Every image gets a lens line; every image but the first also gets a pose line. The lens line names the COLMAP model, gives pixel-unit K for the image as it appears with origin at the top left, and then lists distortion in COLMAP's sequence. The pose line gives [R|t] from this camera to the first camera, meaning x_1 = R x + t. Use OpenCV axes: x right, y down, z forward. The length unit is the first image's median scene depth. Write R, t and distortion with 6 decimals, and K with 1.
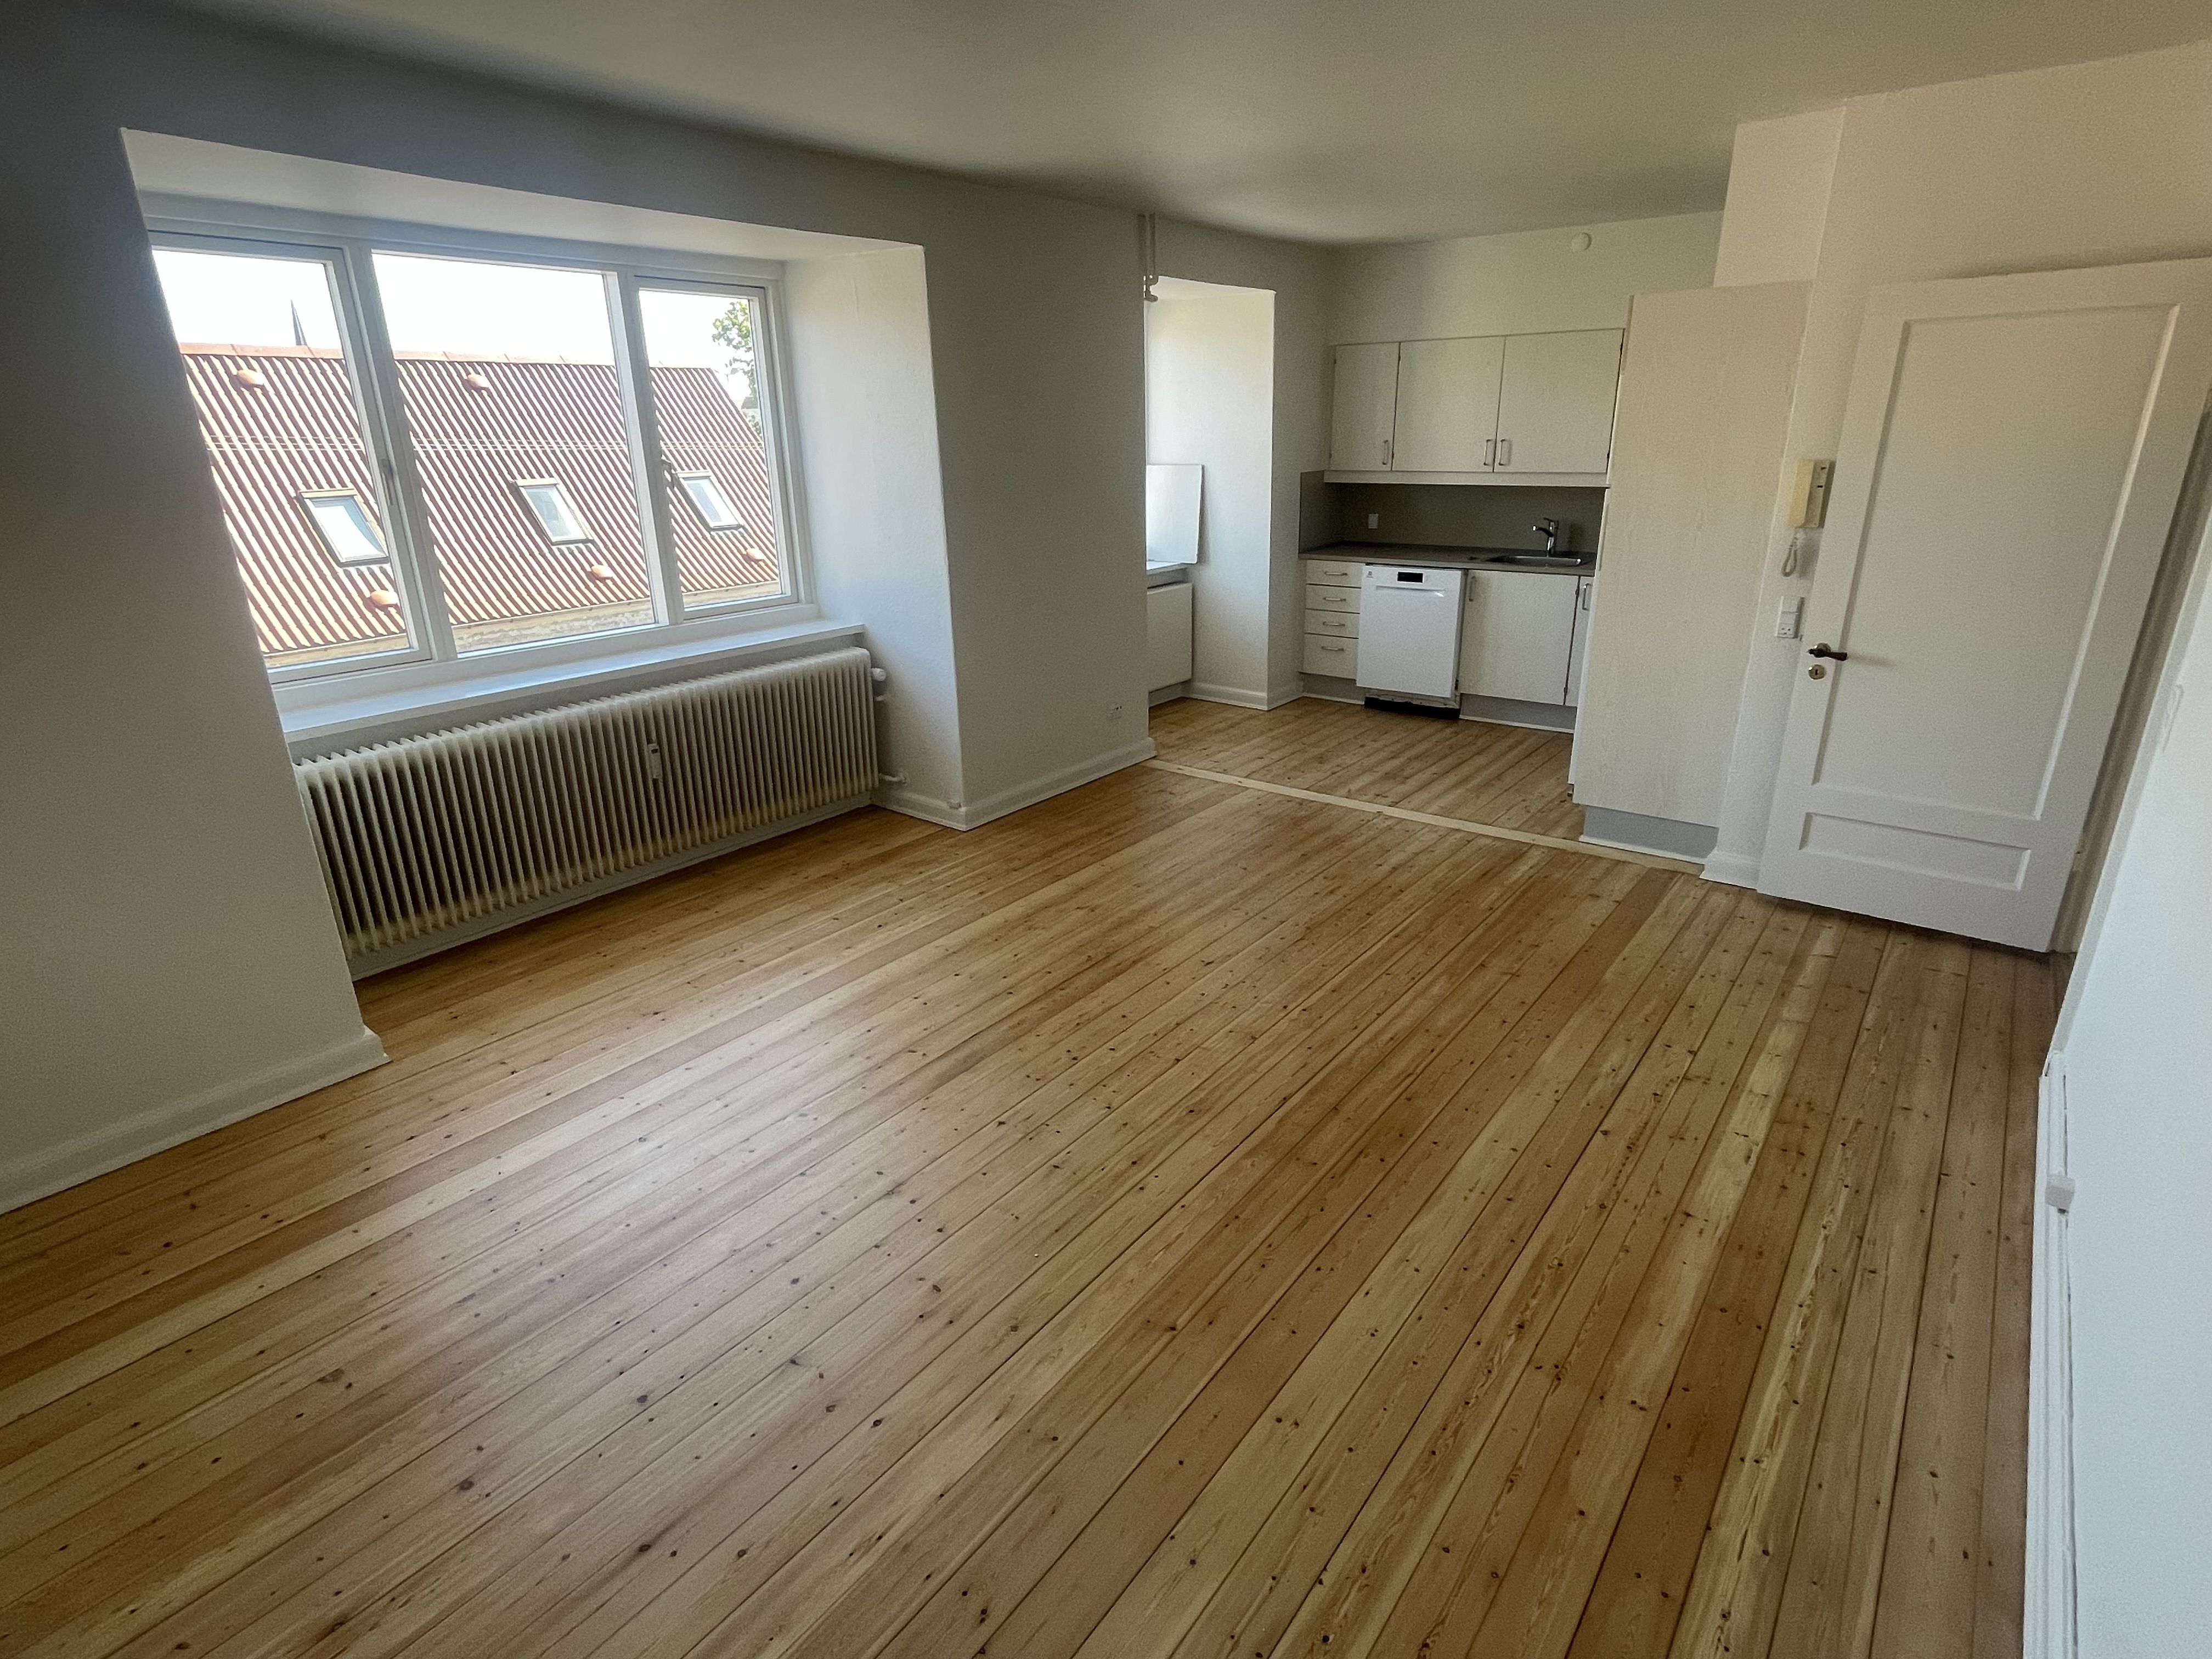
lens RADIAL K [[1122.2, 0, 1100.9], [0, 1122.2, 826.0], [0, 0, 1]] dist [-0.003055, -0.001095]
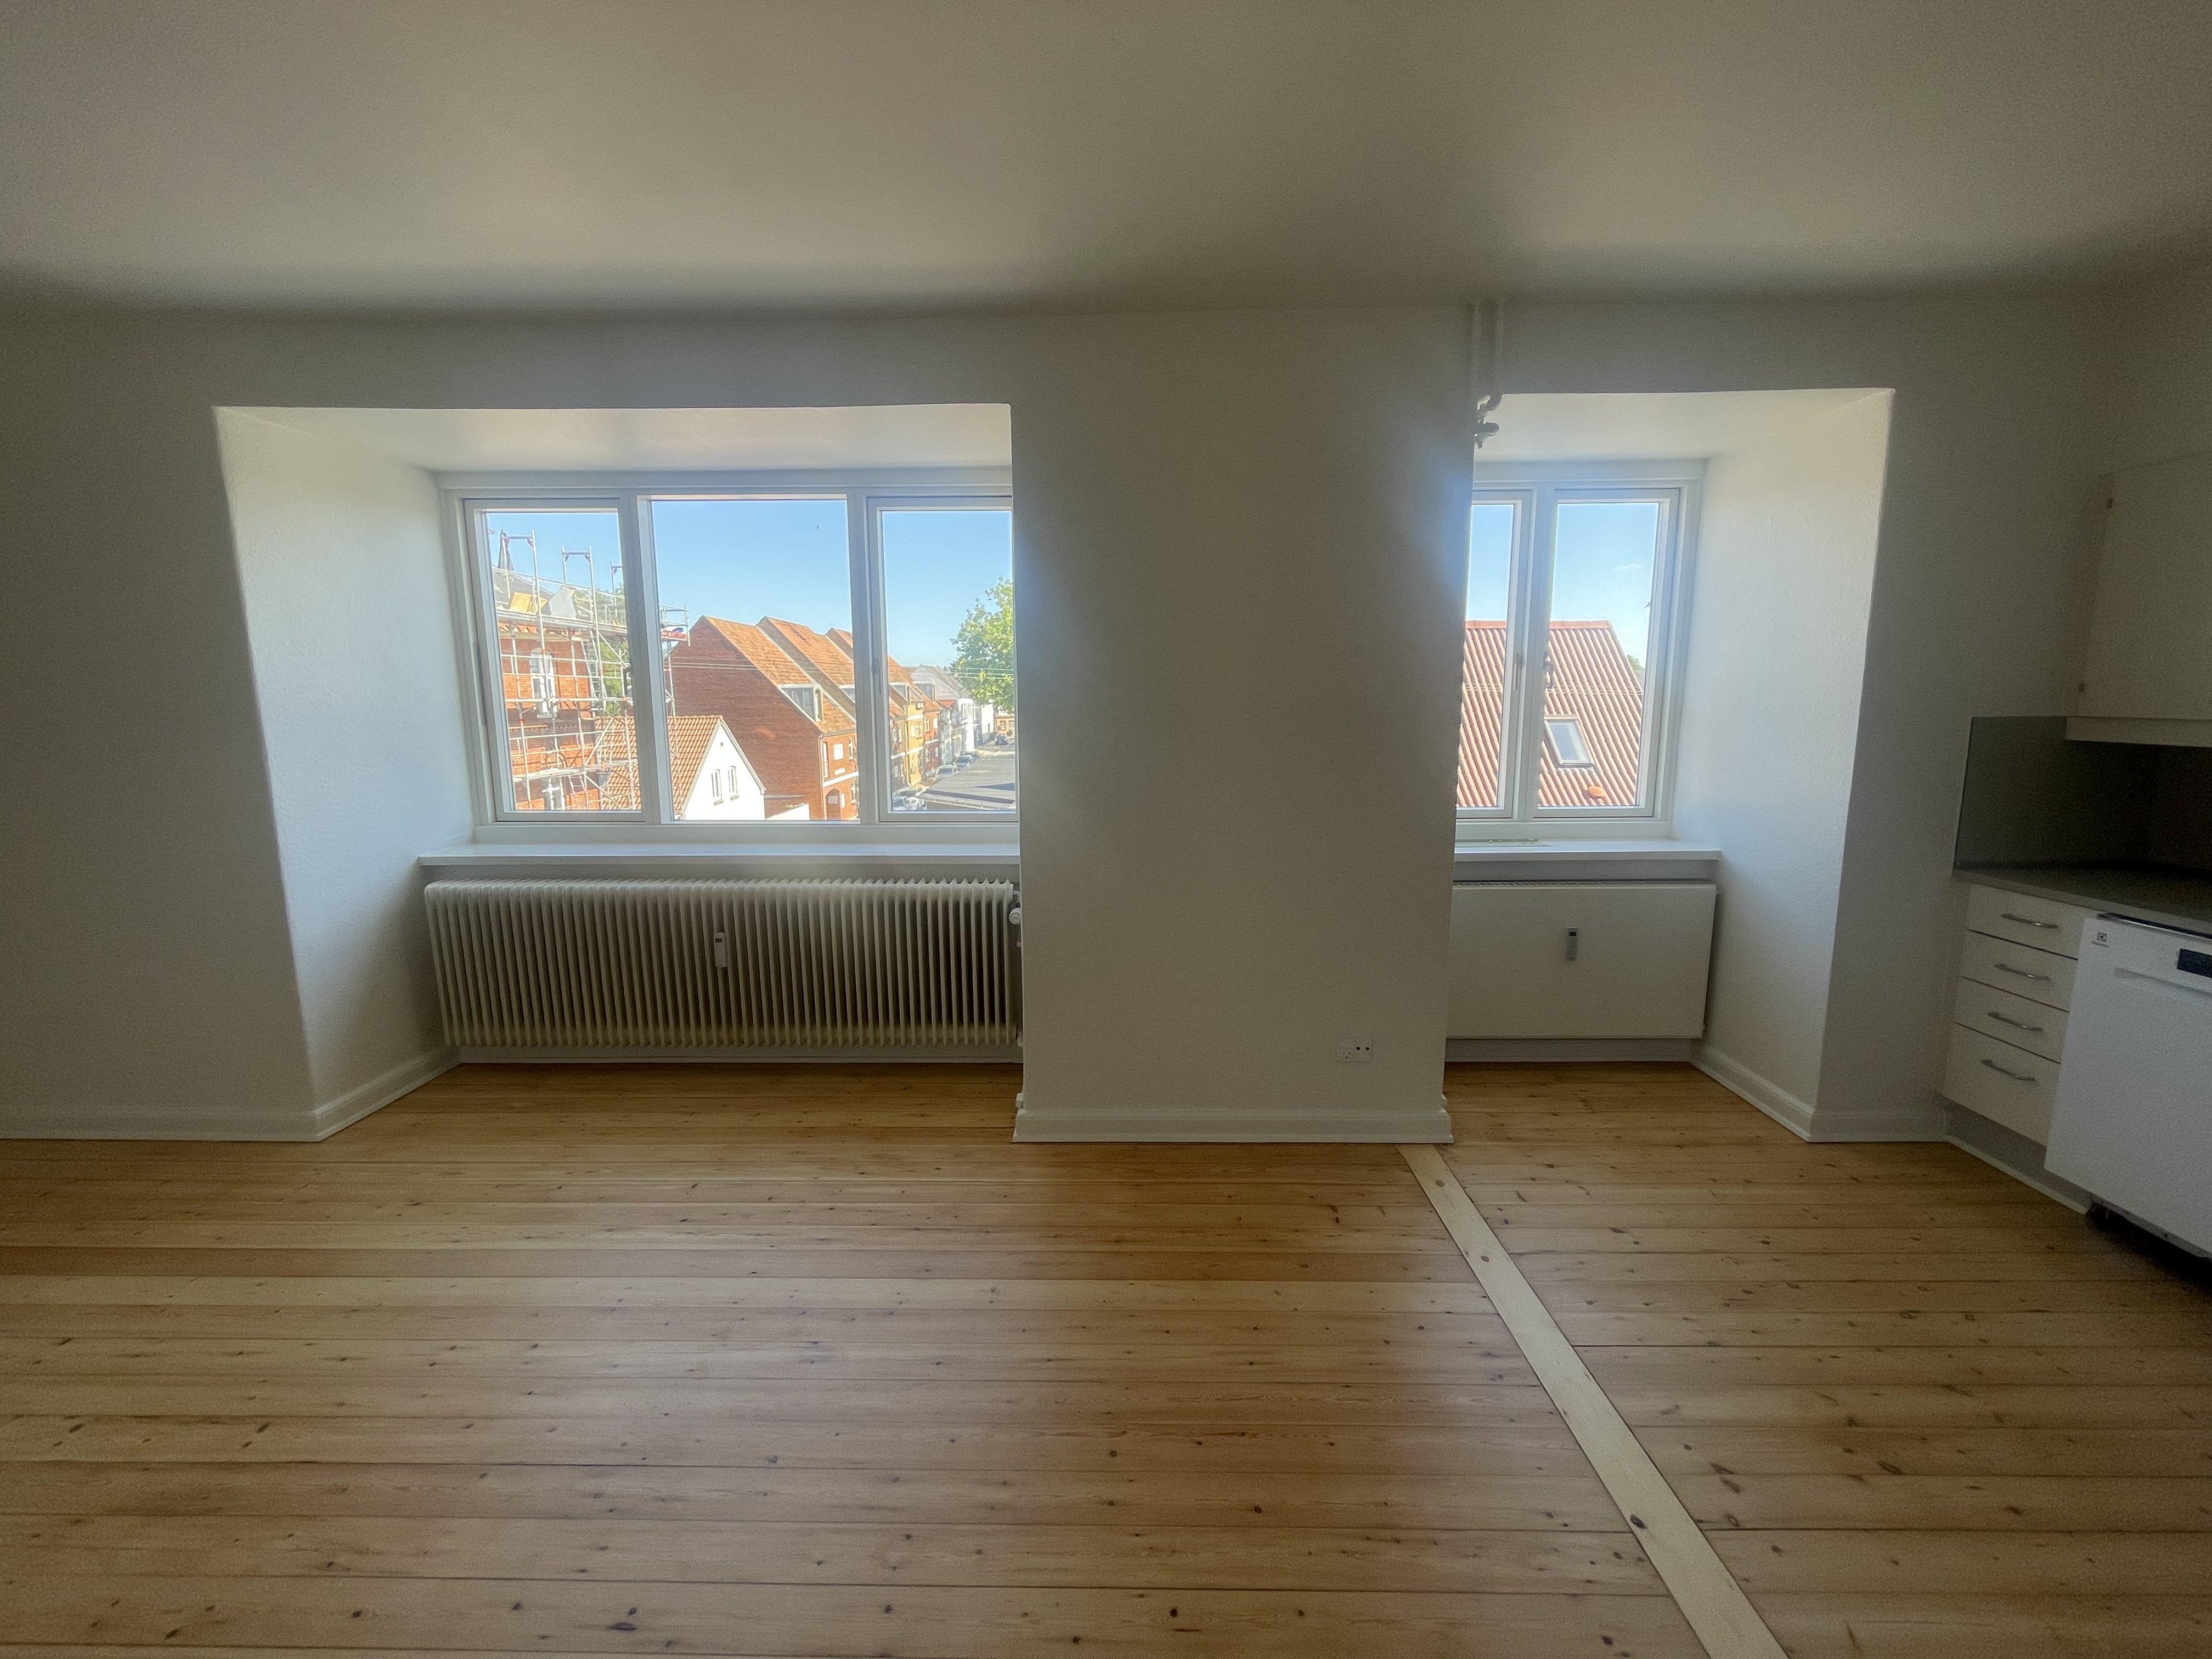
lens RADIAL K [[899.5, 0, 1104.6], [0, 899.5, 821.3], [0, 0, 1]] dist [-0.001887, 0.000596]
pose [[0.607254, 0.129002, -0.783965, 0.368139], [-0.274970, 0.959876, -0.055042, -0.188723], [0.745409, 0.248991, 0.618360, 0.633939]]
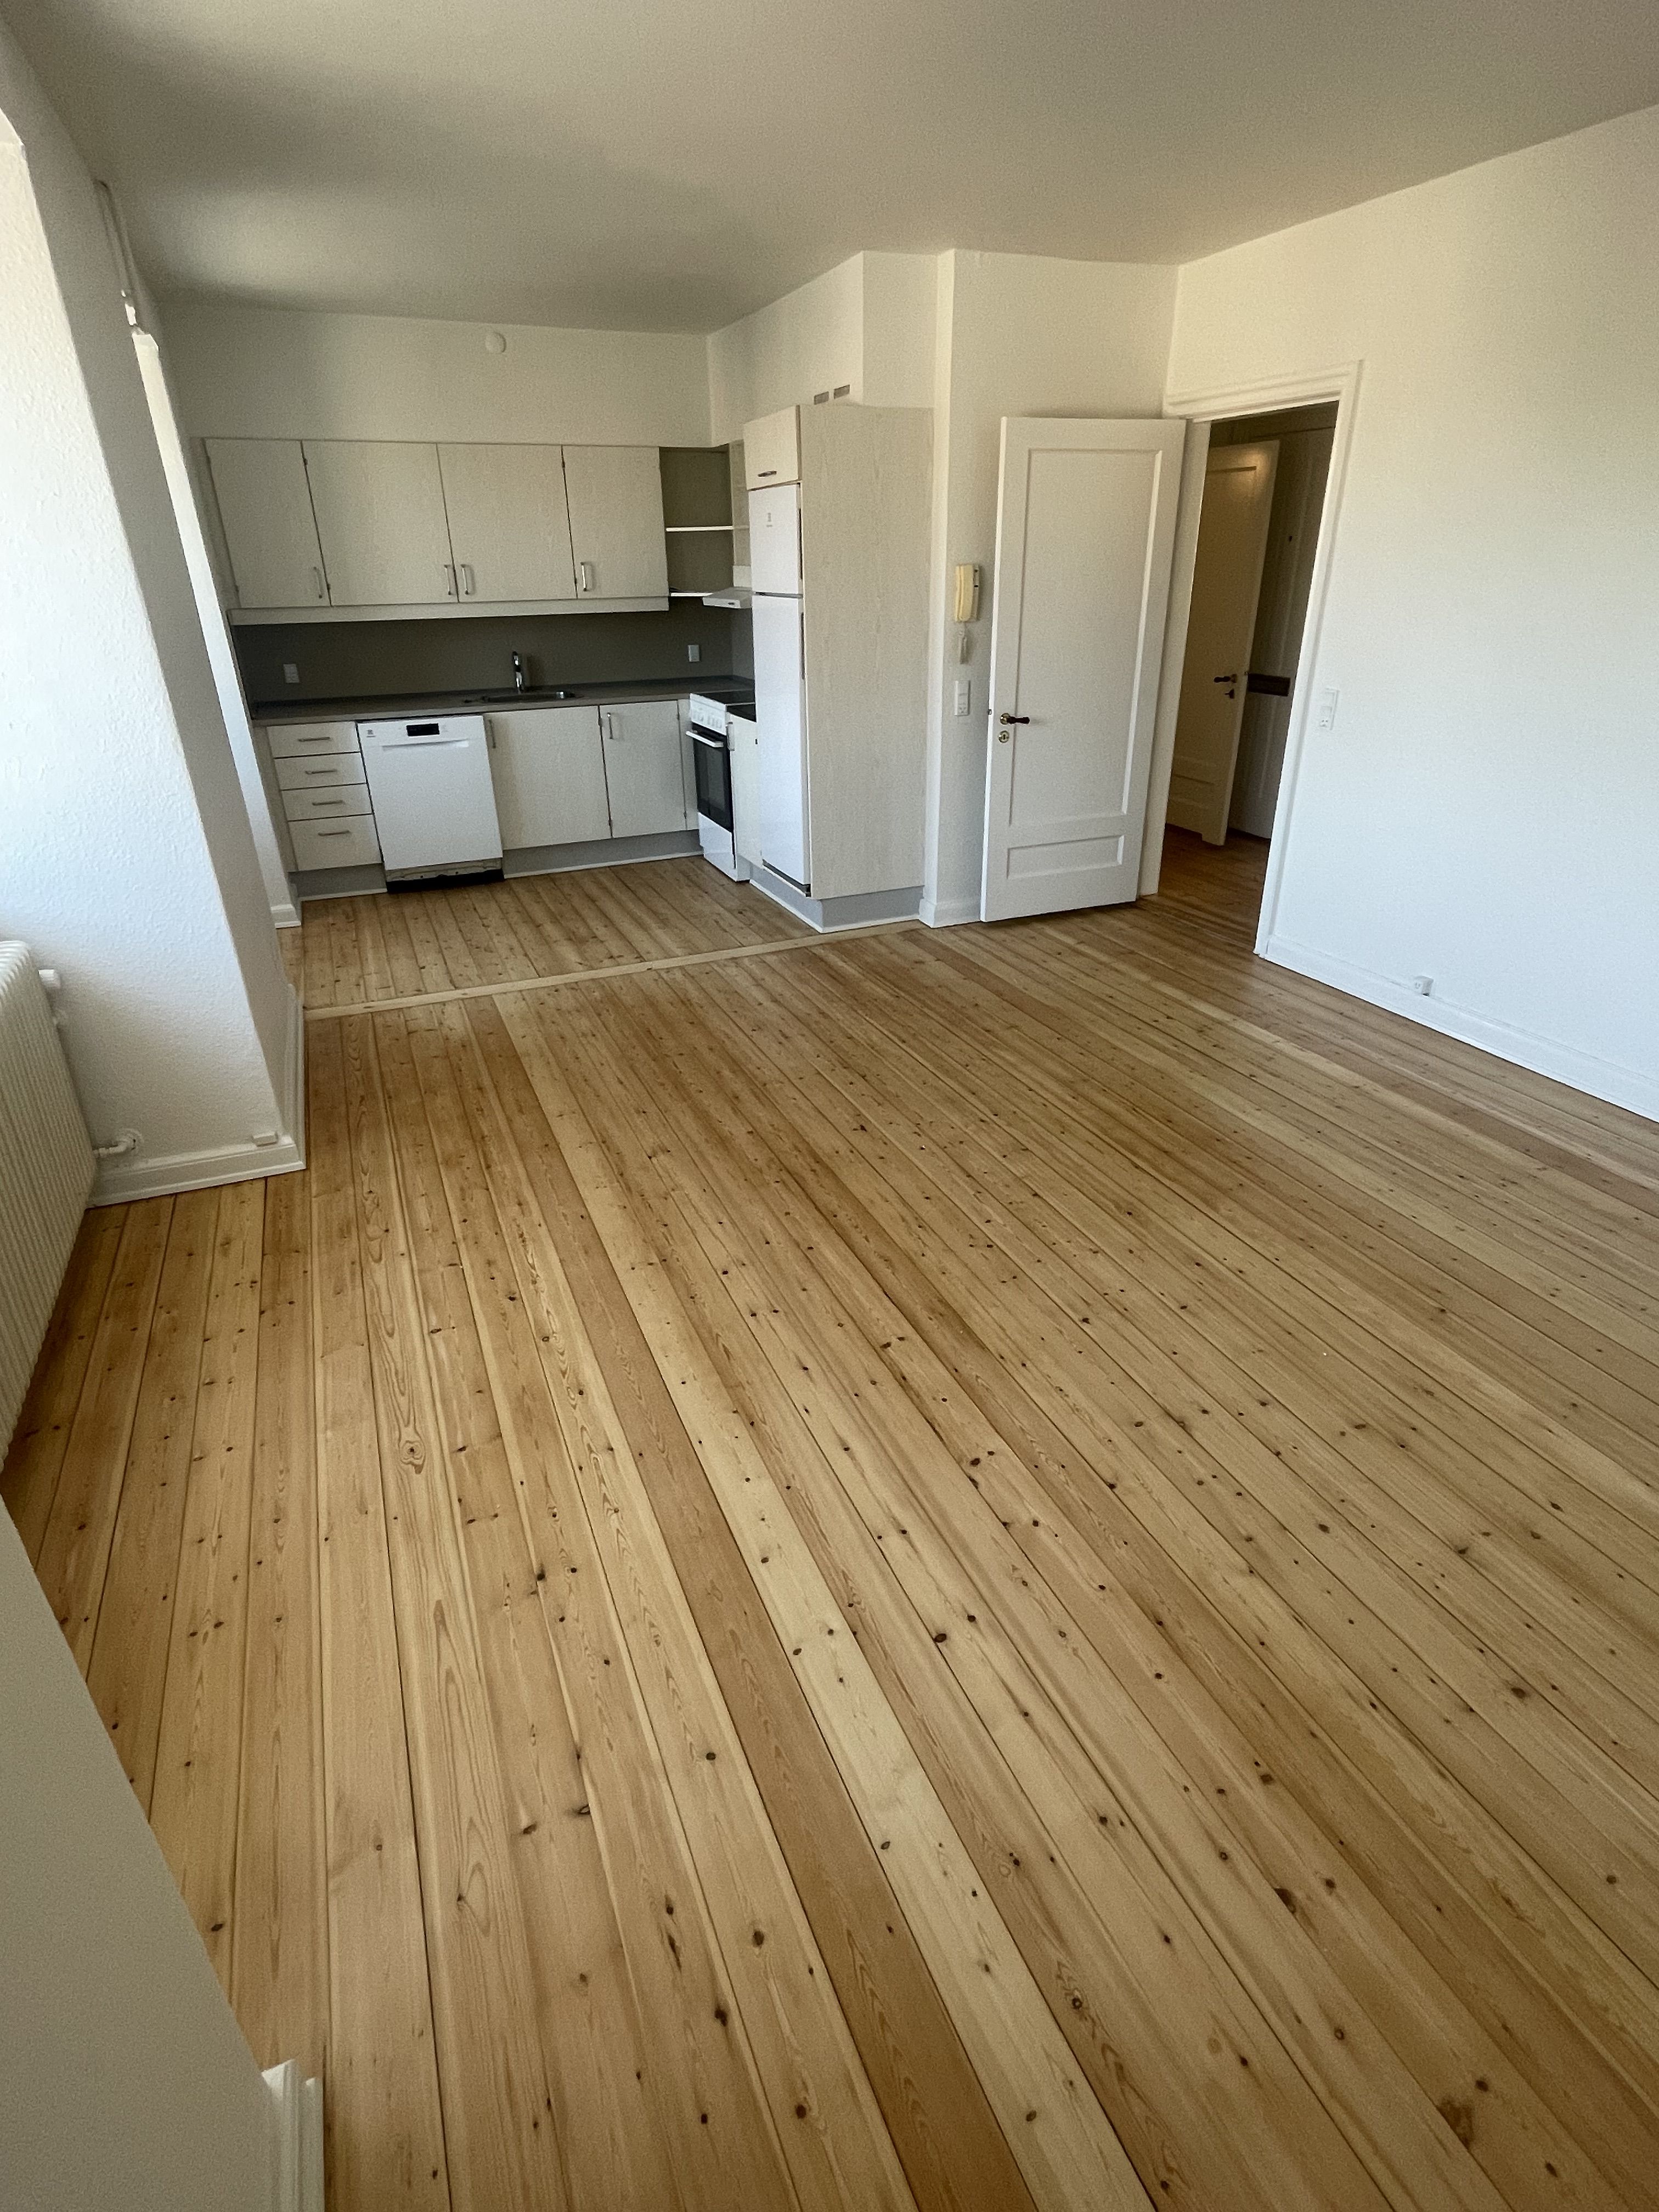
lens RADIAL K [[1122.2, 0, 826.9], [0, 1122.2, 1102.5], [0, 0, 1]] dist [-0.003055, -0.001095]
pose [[0.476477, -0.373015, 0.796134, -0.490764], [0.302918, 0.919740, 0.249636, -0.103482], [-0.825354, 0.122217, 0.551229, 0.393993]]
